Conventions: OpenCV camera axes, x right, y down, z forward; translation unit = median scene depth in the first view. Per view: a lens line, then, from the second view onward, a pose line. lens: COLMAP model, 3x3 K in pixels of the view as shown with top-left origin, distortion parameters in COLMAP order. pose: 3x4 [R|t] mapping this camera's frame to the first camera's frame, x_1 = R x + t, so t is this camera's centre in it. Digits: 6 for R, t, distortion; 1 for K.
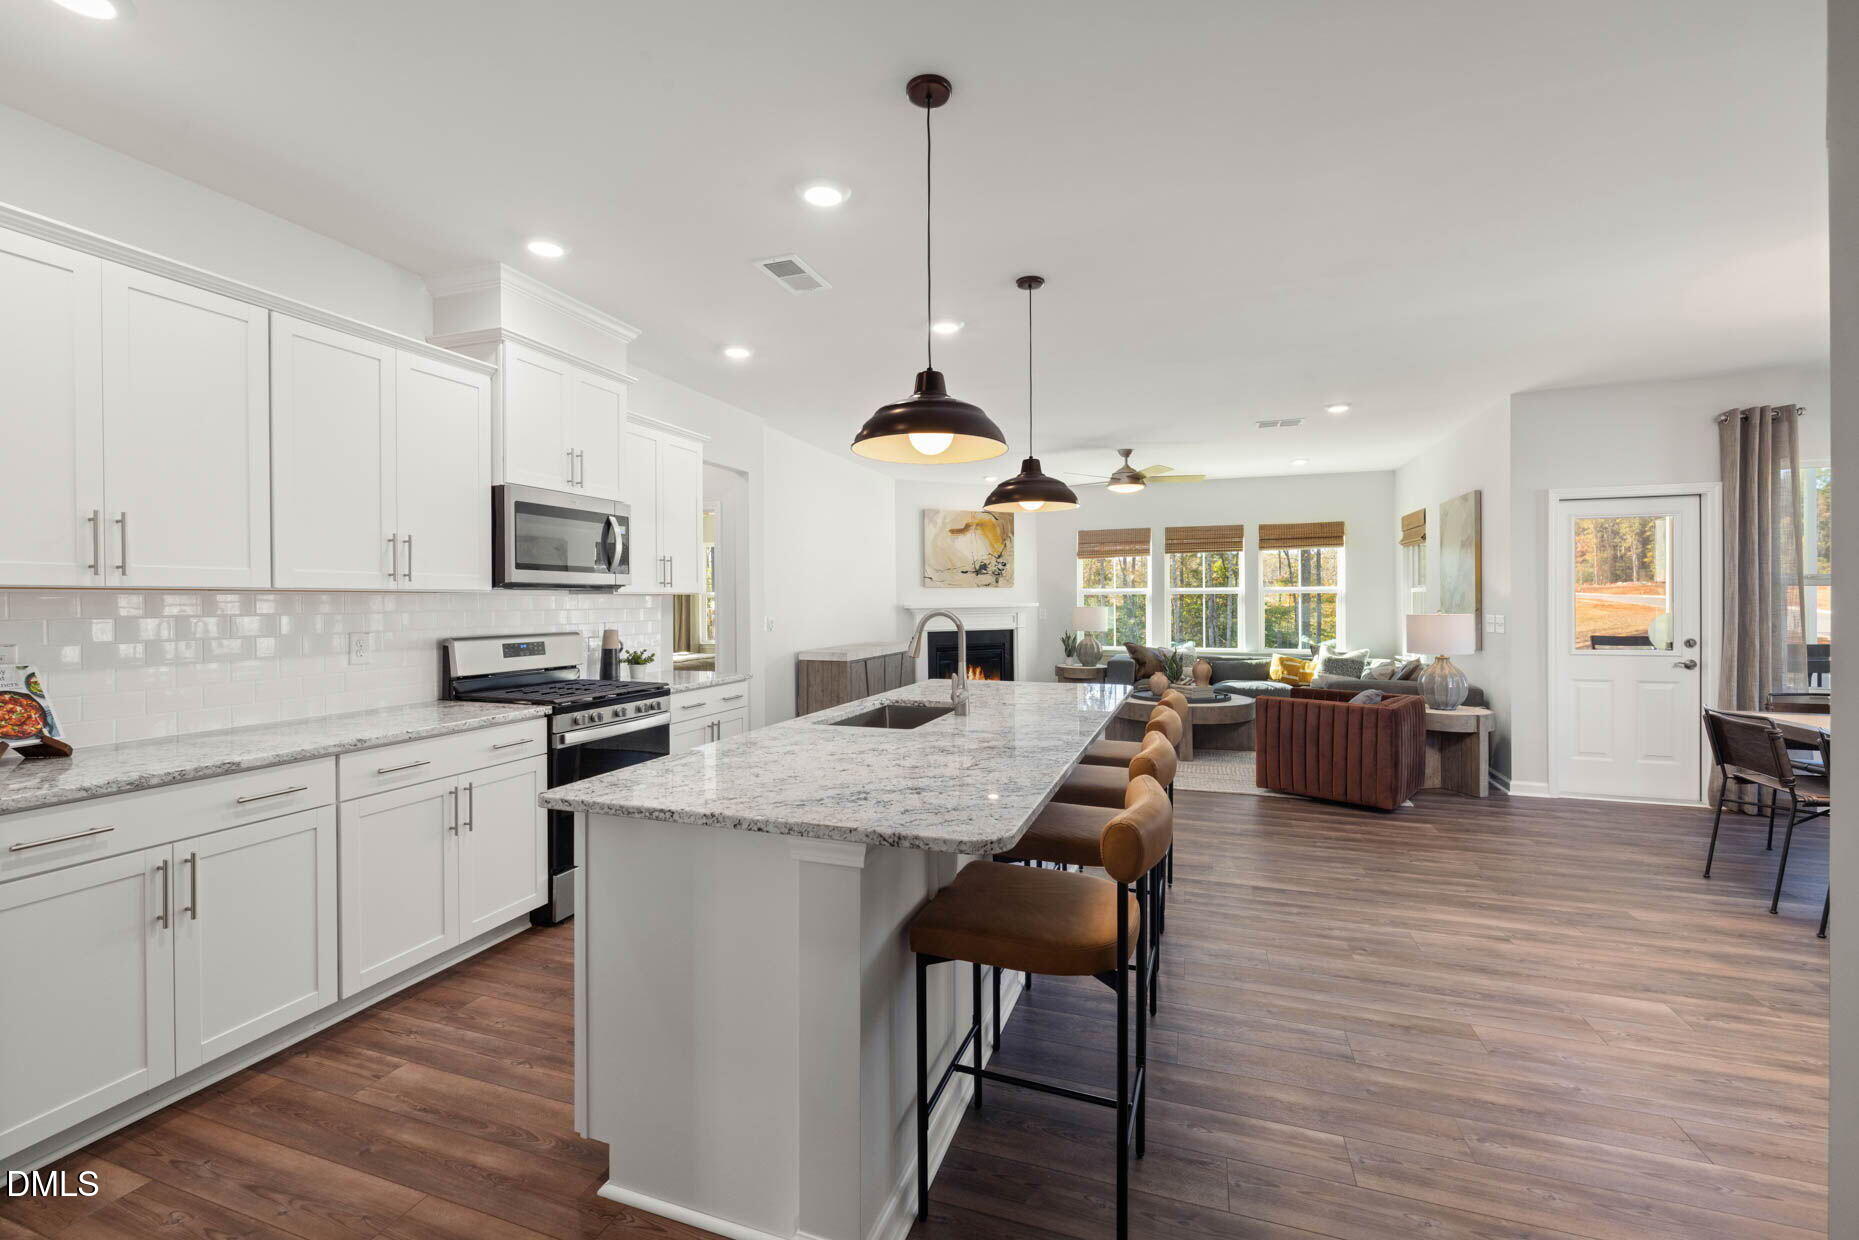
lens RADIAL K [[775.5, 0, 923.3], [0, 775.5, 601.0], [0, 0, 1]] dist [-0.001039, -0.000076]
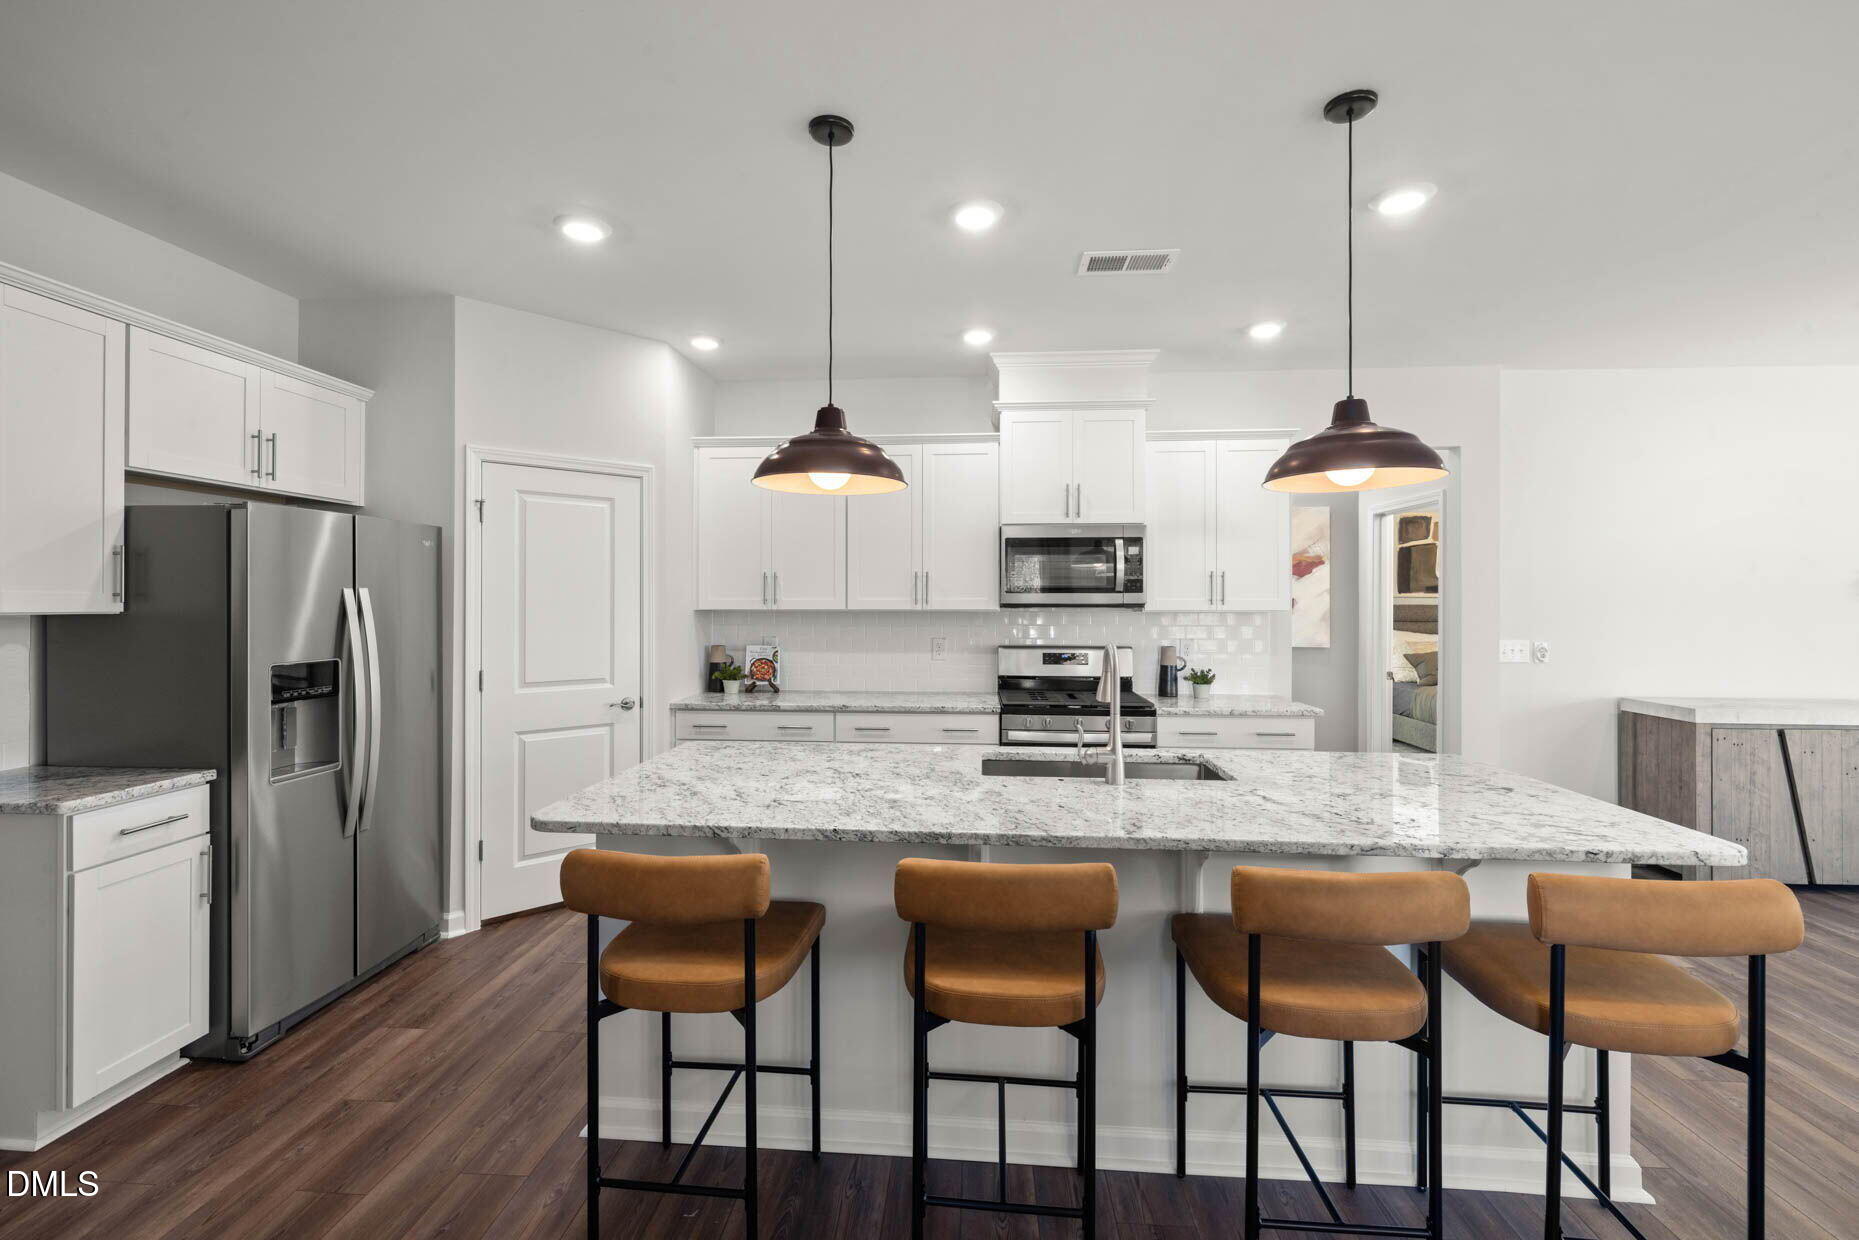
lens RADIAL K [[775.5, 0, 923.3], [0, 775.5, 601.0], [0, 0, 1]] dist [-0.001039, -0.000076]
pose [[0.258173, -0.001694, -0.966097, 0.586200], [-0.002751, 0.999993, -0.002489, -0.022619], [0.966095, 0.003300, 0.258166, 0.502926]]
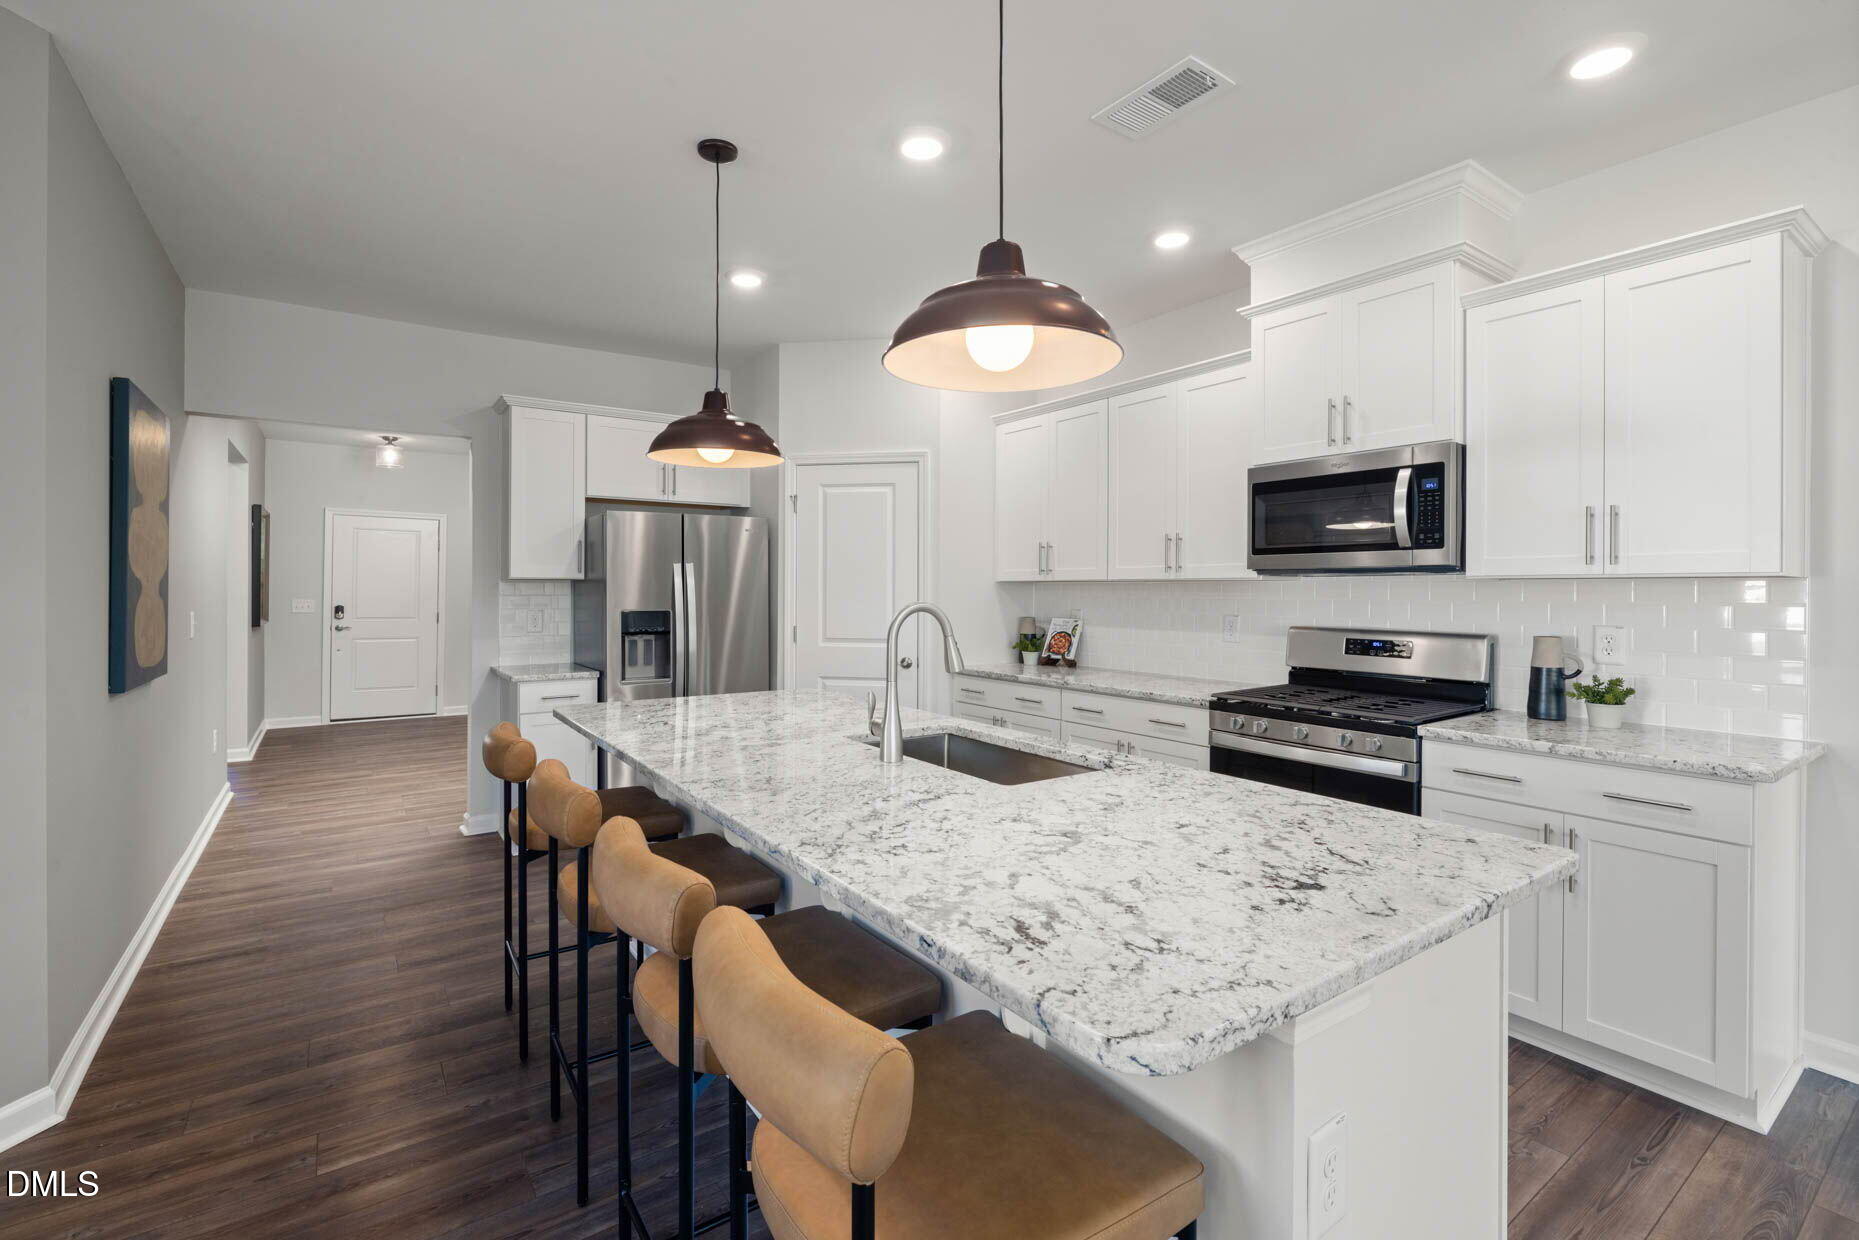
lens RADIAL K [[837.8, 0, 930.3], [0, 837.8, 595.8], [0, 0, 1]] dist [-0.000713, -0.000137]
pose [[-0.582321, 0.007038, -0.812928, 0.495646], [-0.002013, 0.999947, 0.010099, -0.001127], [0.812956, 0.007518, -0.582276, 1.167108]]
